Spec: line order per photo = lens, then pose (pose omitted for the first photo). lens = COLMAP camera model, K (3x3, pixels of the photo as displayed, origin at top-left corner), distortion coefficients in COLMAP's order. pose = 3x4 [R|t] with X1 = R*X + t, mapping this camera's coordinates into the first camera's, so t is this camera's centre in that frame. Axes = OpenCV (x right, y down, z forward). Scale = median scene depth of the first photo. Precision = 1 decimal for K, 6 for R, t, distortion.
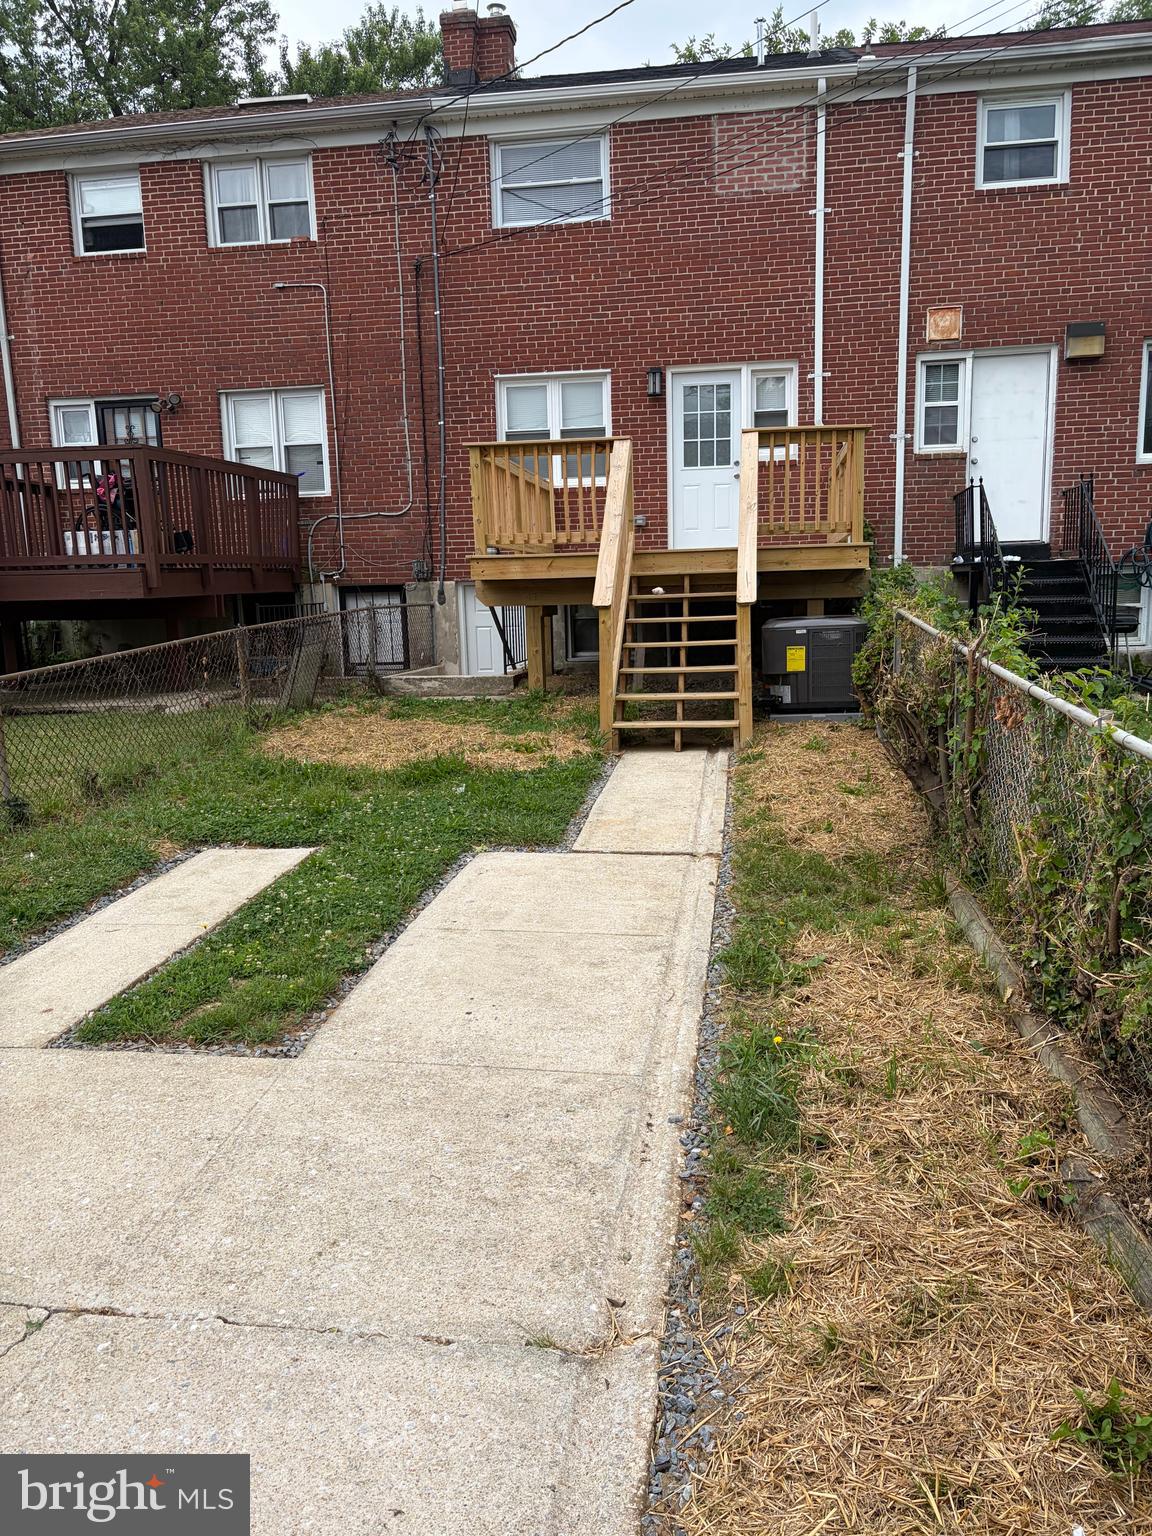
lens RADIAL K [[1163.1, 0, 576.3], [0, 1163.1, 770.5], [0, 0, 1]] dist [0.035226, -0.018118]
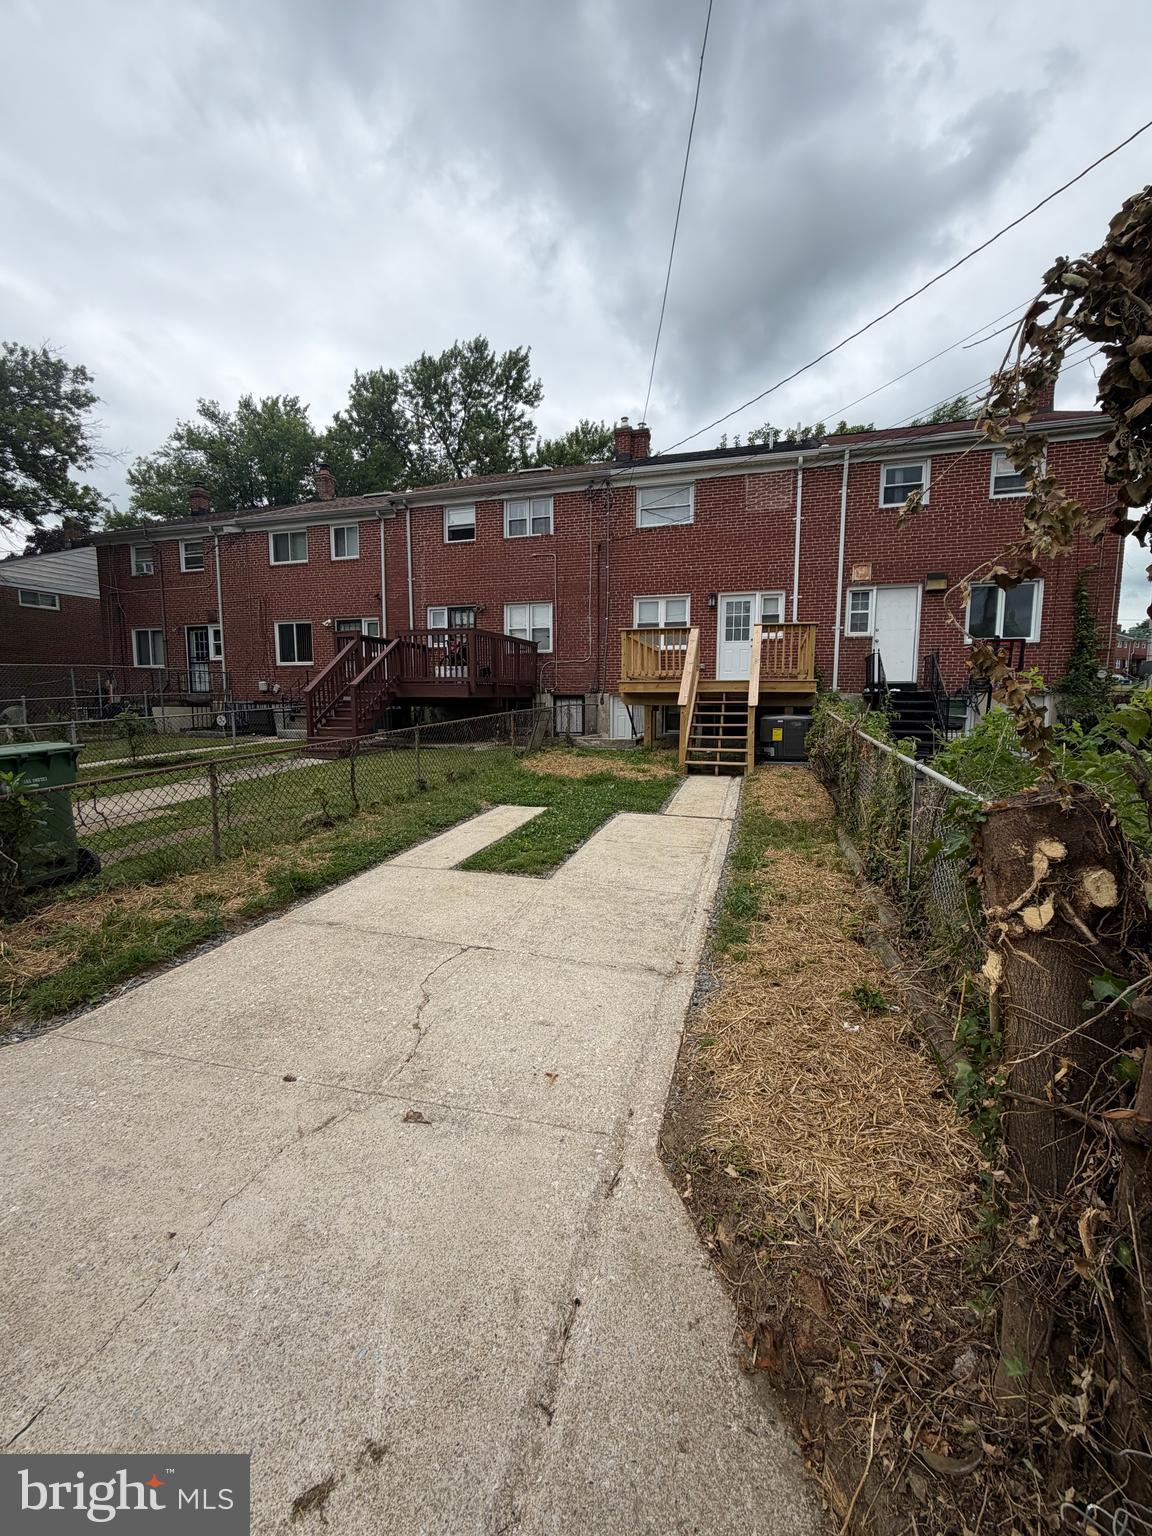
lens RADIAL K [[613.2, 0, 576.0], [0, 613.2, 760.0], [0, 0, 1]] dist [-0.000014, 0.000757]
pose [[0.988879, 0.042920, -0.142392, -0.004530], [-0.051283, 0.997136, -0.055590, 0.023804], [0.139598, 0.062274, 0.988248, -0.098583]]
